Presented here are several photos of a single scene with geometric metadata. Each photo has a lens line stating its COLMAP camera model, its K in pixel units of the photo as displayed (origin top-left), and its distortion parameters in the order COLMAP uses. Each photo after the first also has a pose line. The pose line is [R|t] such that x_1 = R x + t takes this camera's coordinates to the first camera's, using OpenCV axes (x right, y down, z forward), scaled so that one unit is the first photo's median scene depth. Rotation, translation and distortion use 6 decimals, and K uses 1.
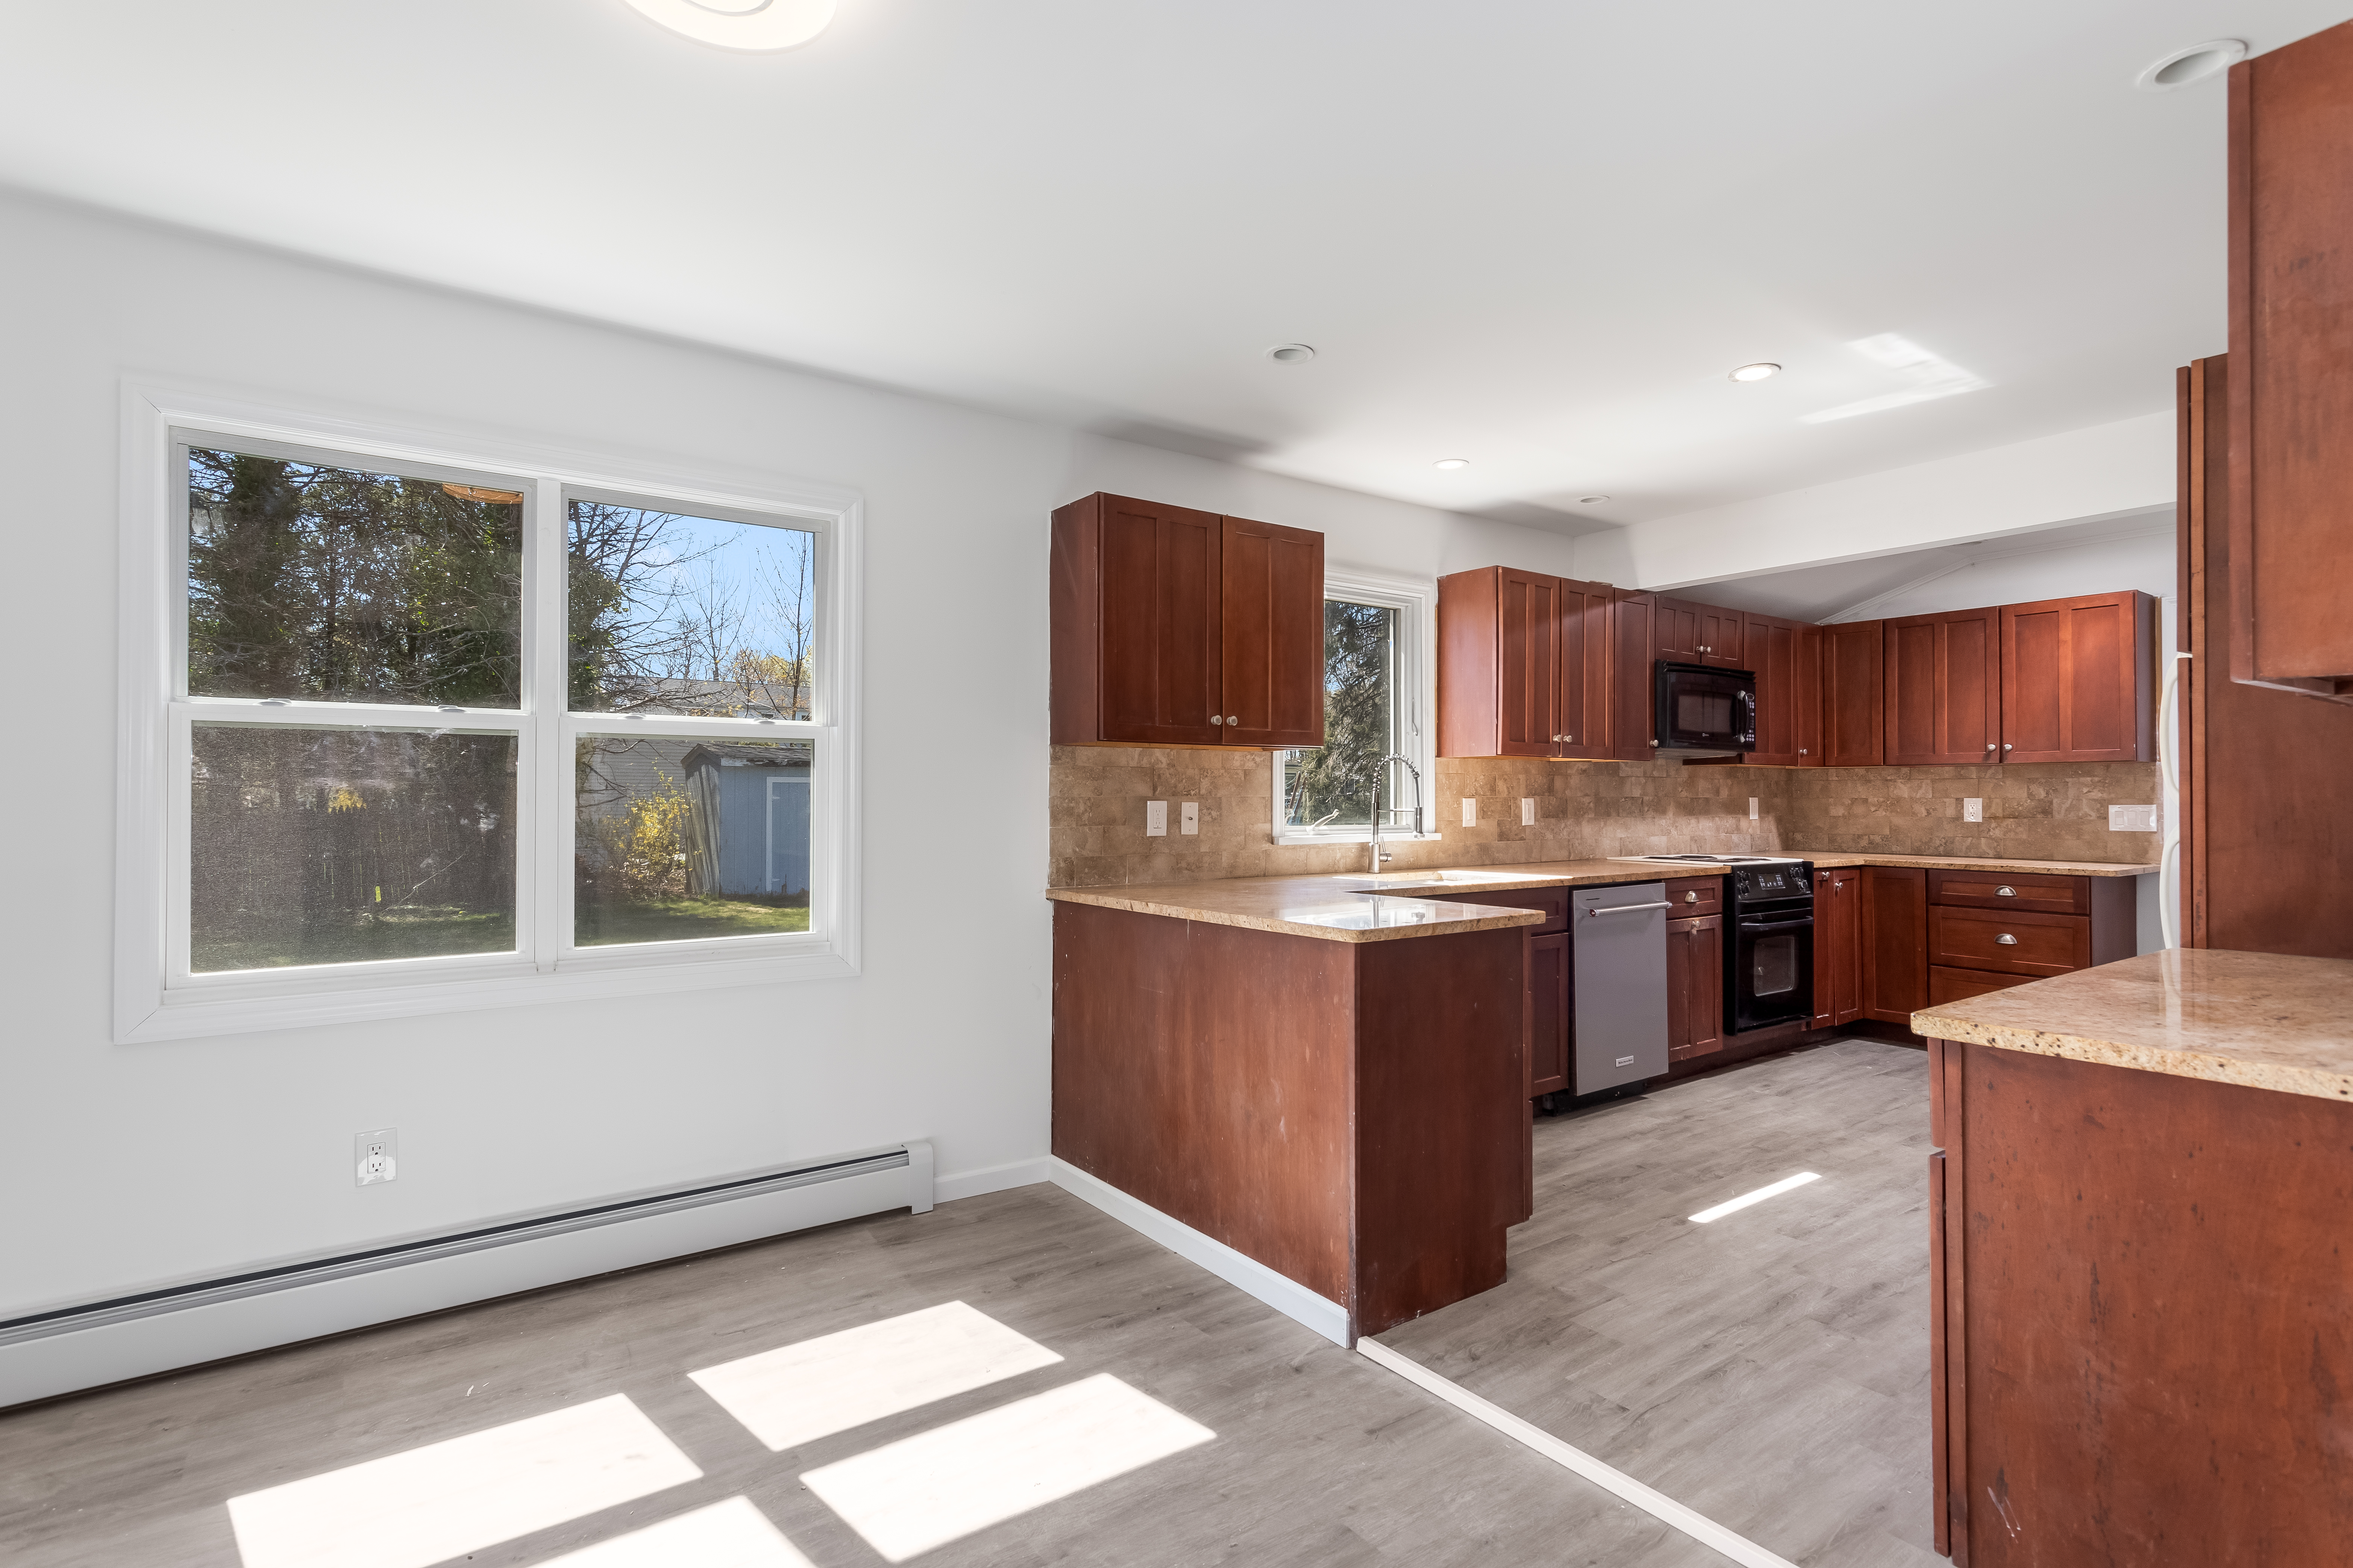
lens RADIAL K [[1130.2, 0, 1157.8], [0, 1130.2, 790.5], [0, 0, 1]] dist [0.005461, 0.000798]
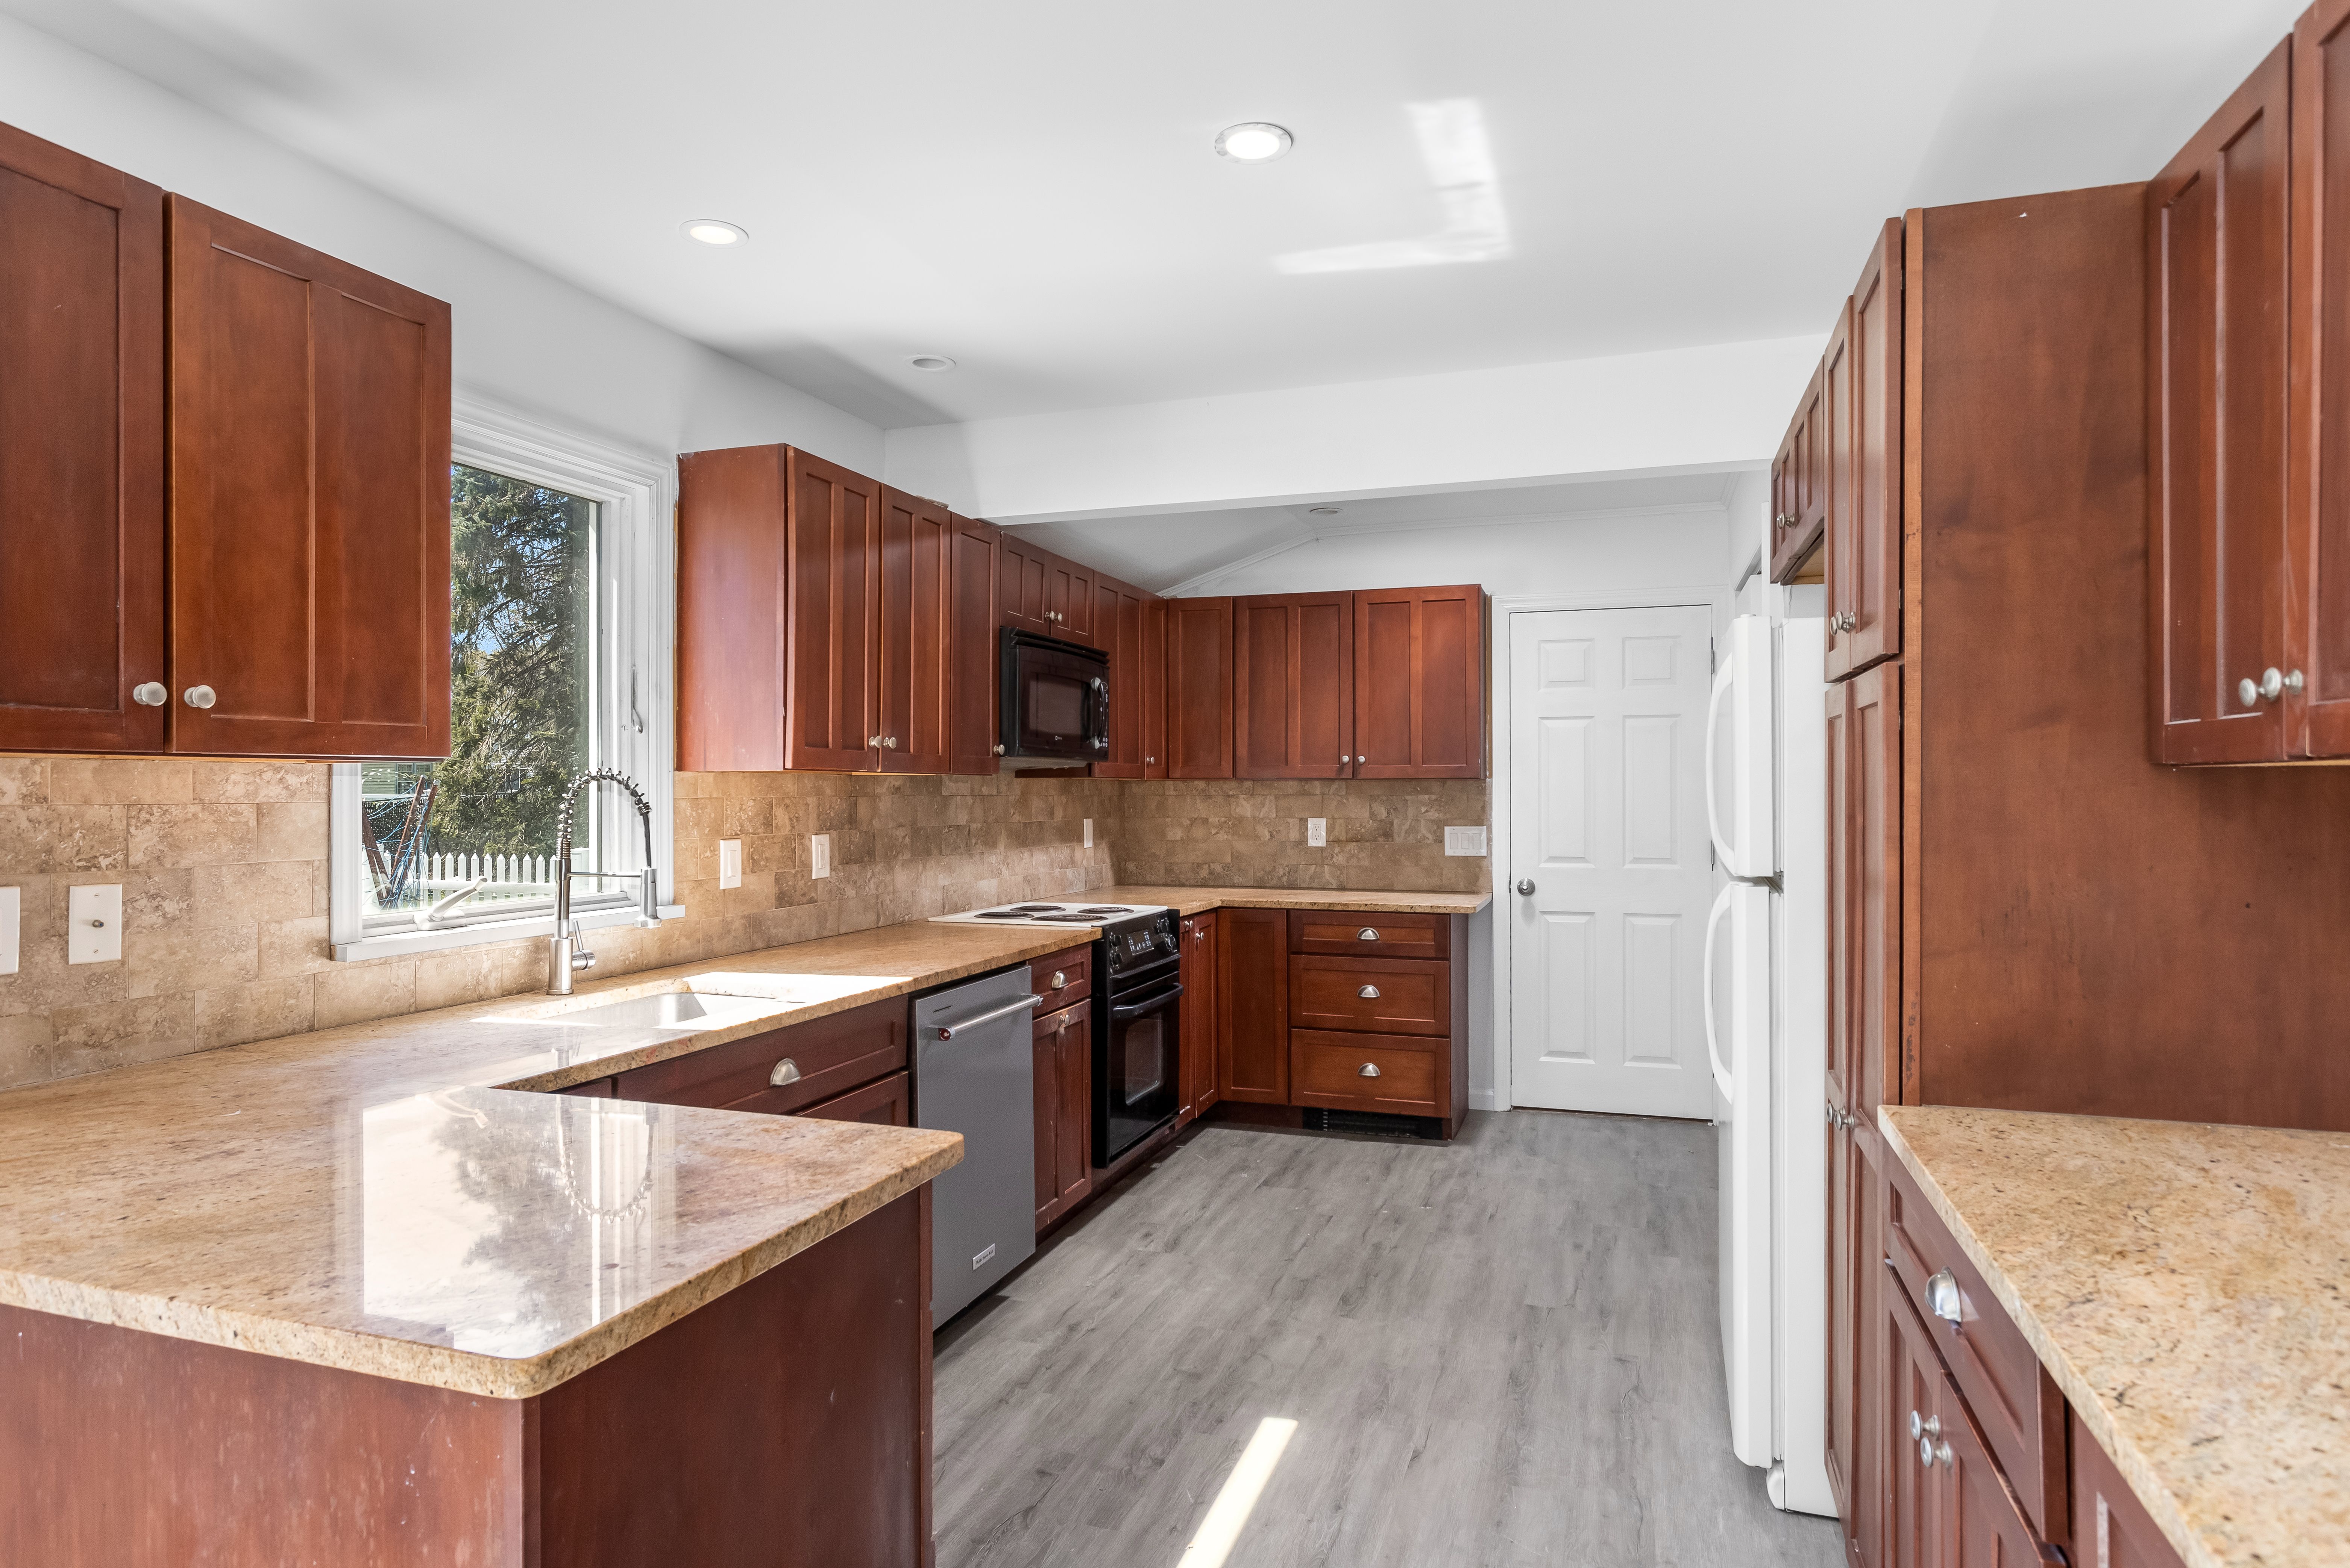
lens RADIAL K [[1389.6, 0, 1162.7], [0, 1389.6, 796.3], [0, 0, 1]] dist [-0.010372, 0.006502]
pose [[0.821710, -0.002938, 0.569898, 0.048413], [-0.001454, 0.999973, 0.007250, -0.021490], [-0.569904, -0.006786, 0.821683, 0.278036]]
